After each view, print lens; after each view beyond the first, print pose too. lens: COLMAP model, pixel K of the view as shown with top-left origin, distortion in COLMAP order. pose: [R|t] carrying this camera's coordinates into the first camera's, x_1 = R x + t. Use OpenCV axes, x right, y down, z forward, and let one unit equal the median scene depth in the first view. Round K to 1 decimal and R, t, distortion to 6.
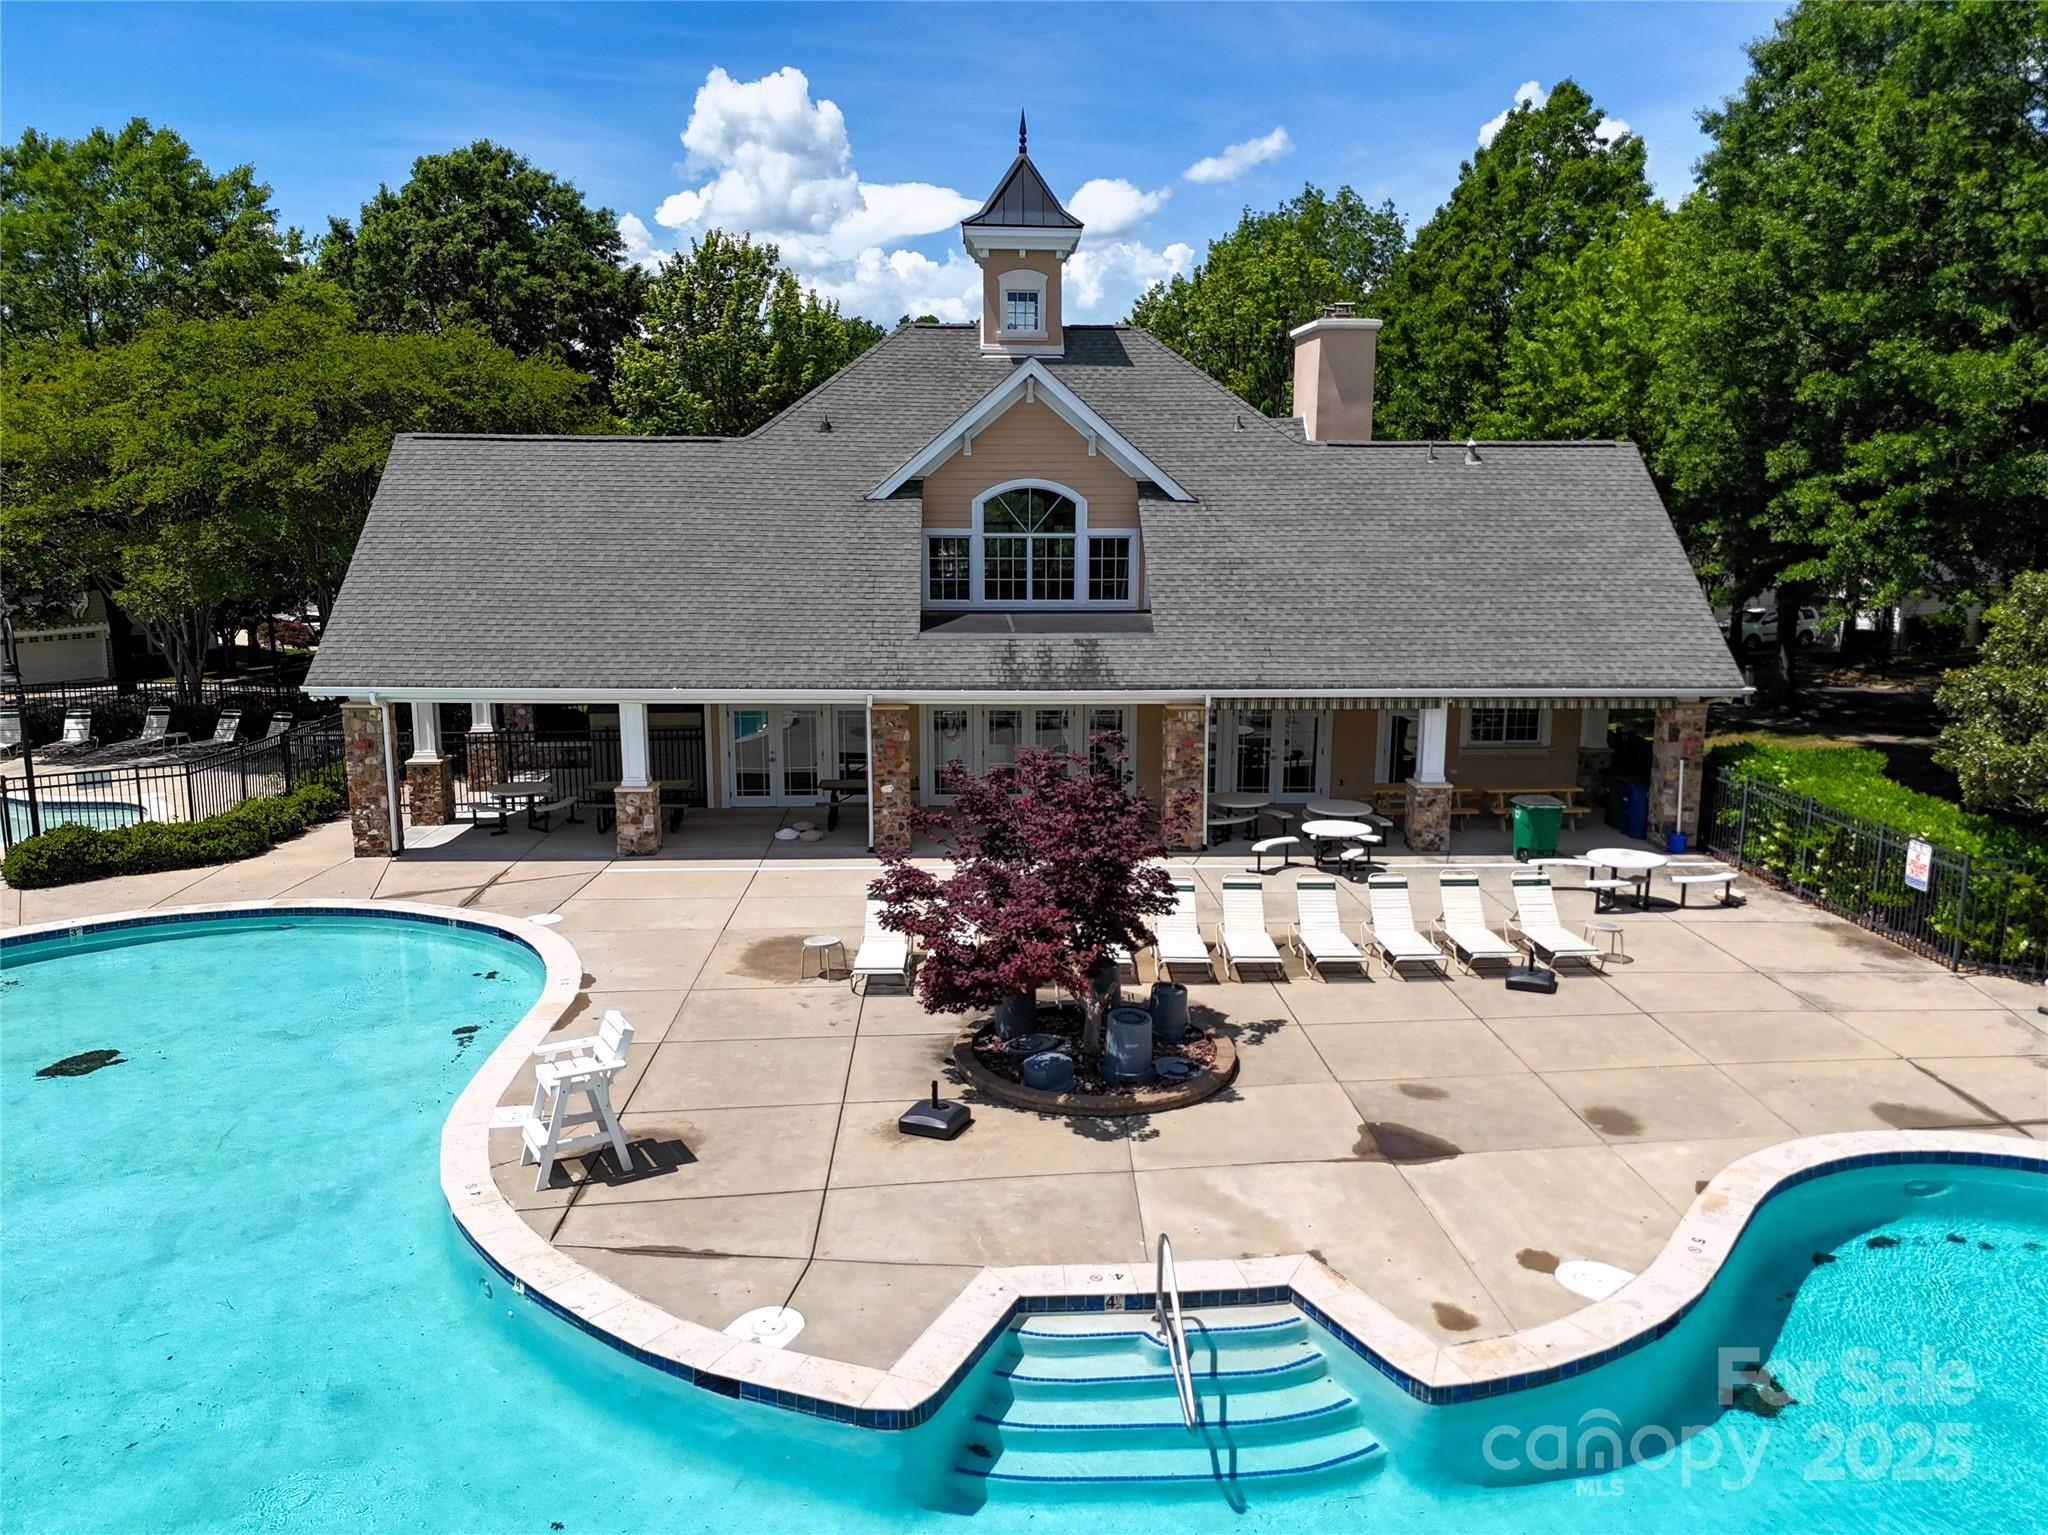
lens RADIAL K [[1419.6, 0, 1038.1], [0, 1419.6, 806.2], [0, 0, 1]] dist [0.003821, -0.028415]
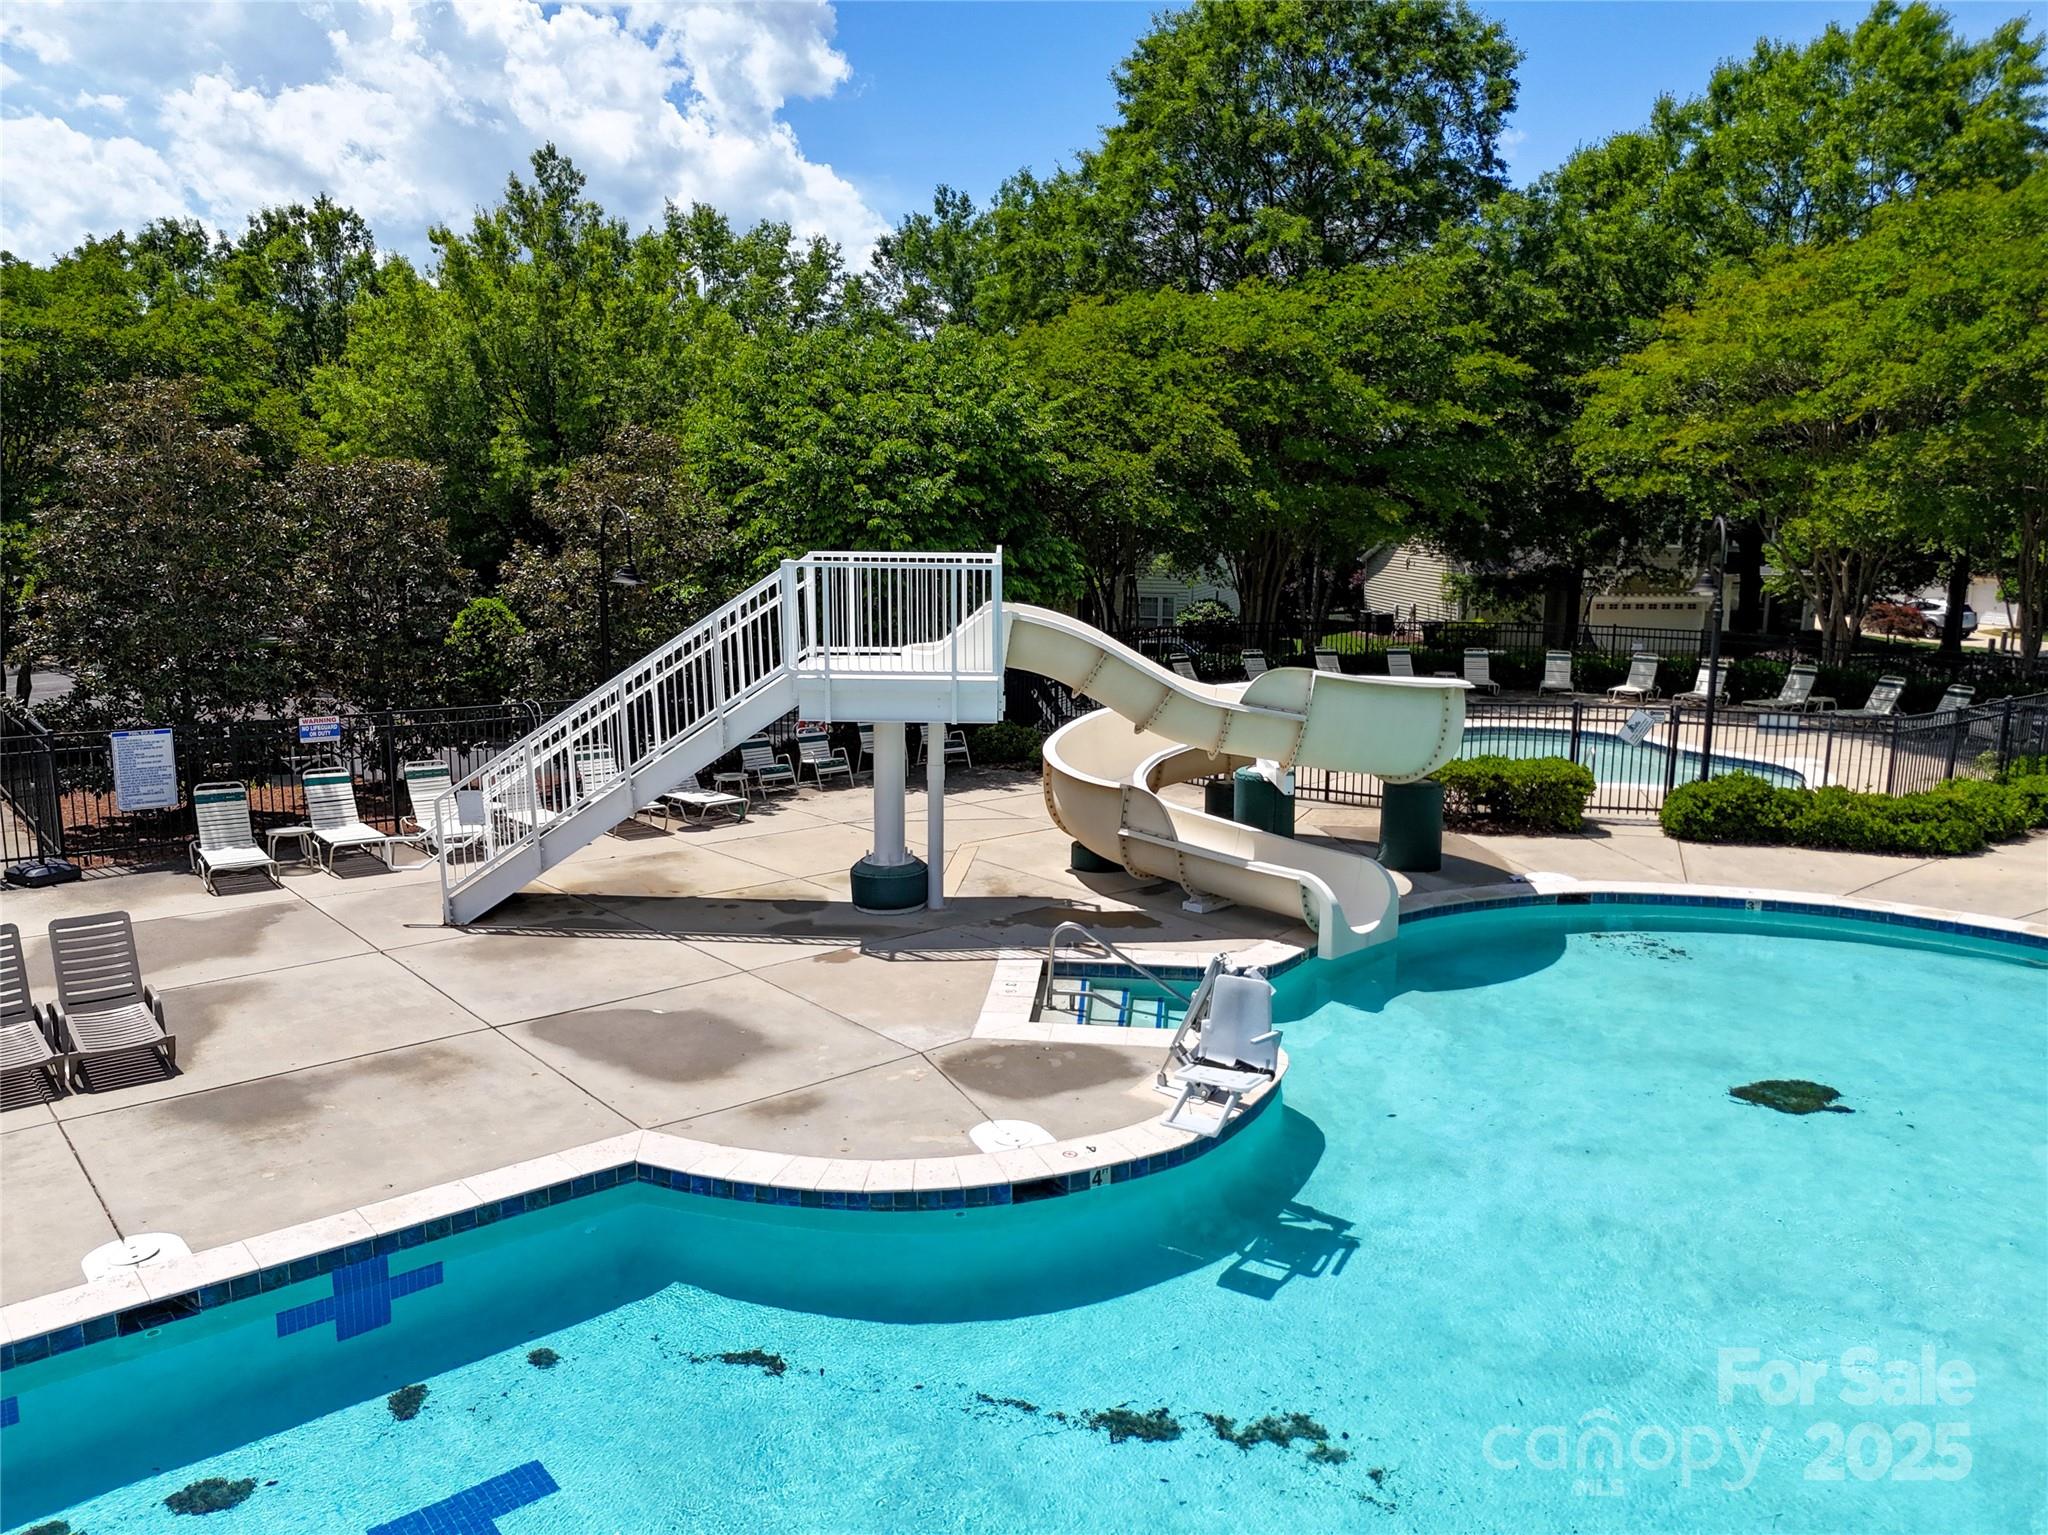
lens RADIAL K [[1419.6, 0, 1038.1], [0, 1419.6, 806.2], [0, 0, 1]] dist [0.003821, -0.028415]
pose [[0.557621, 0.158133, -0.814894, -0.222885], [-0.168907, 0.982765, 0.075128, 0.034768], [0.812729, 0.095748, 0.574720, 0.188915]]
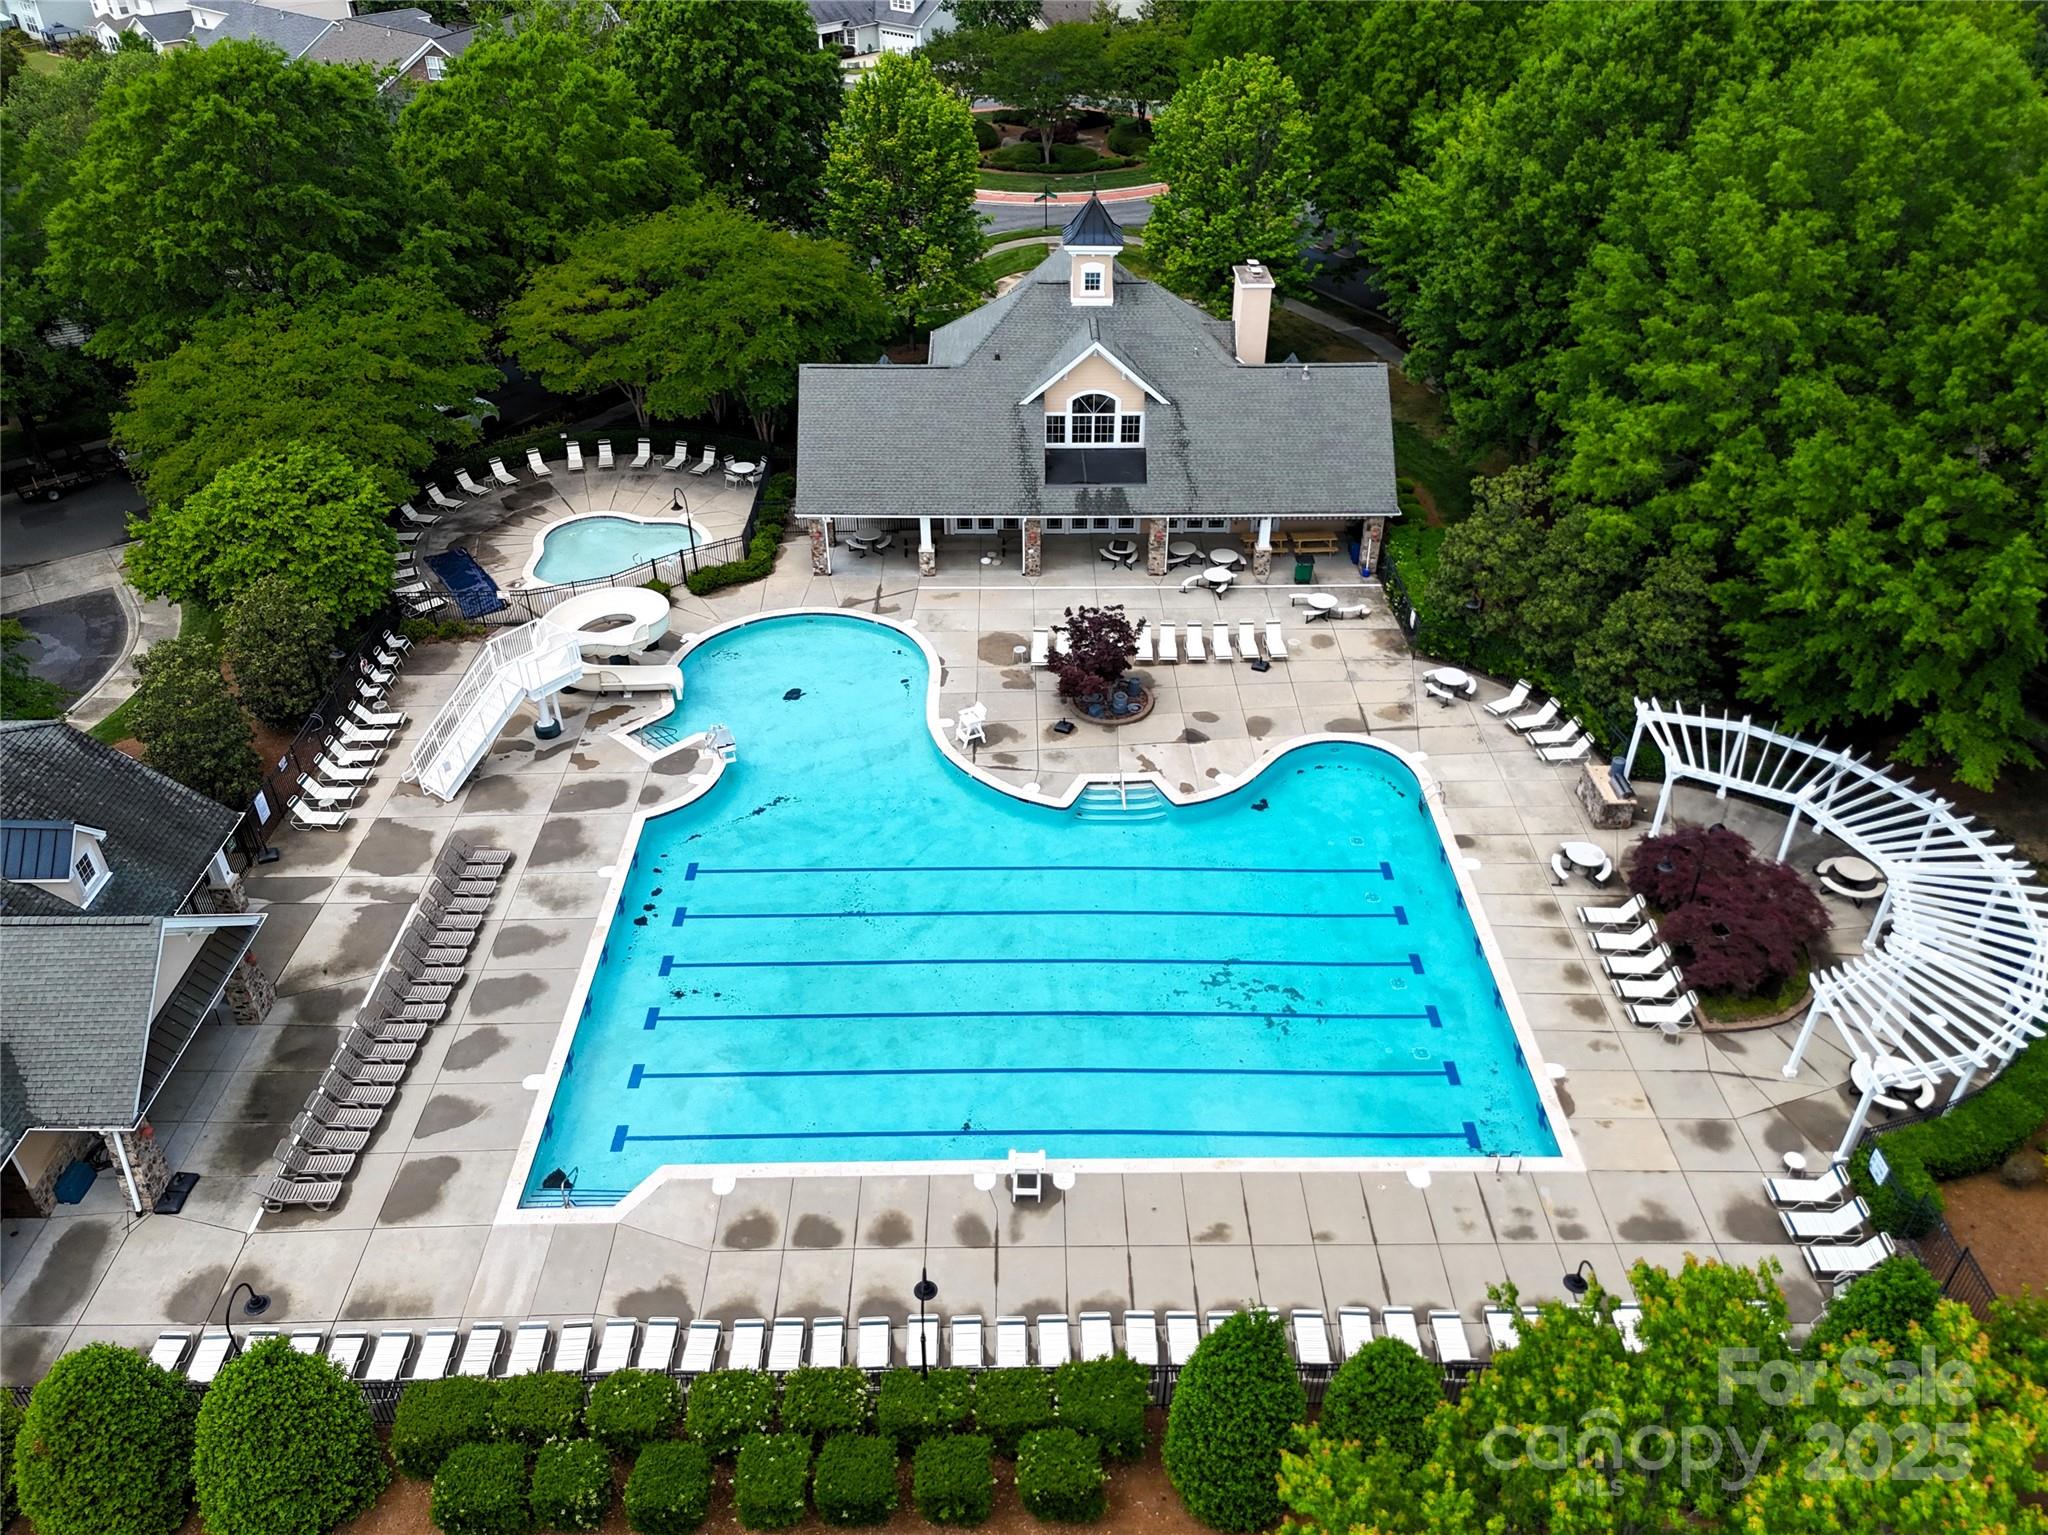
lens RADIAL K [[1419.6, 0, 1038.1], [0, 1419.6, 806.2], [0, 0, 1]] dist [0.003821, -0.028415]
pose [[0.999334, 0.017115, -0.032221, -0.011389], [-0.000968, 0.895261, 0.445541, -0.668626], [0.036472, -0.445214, 0.894681, -1.284555]]
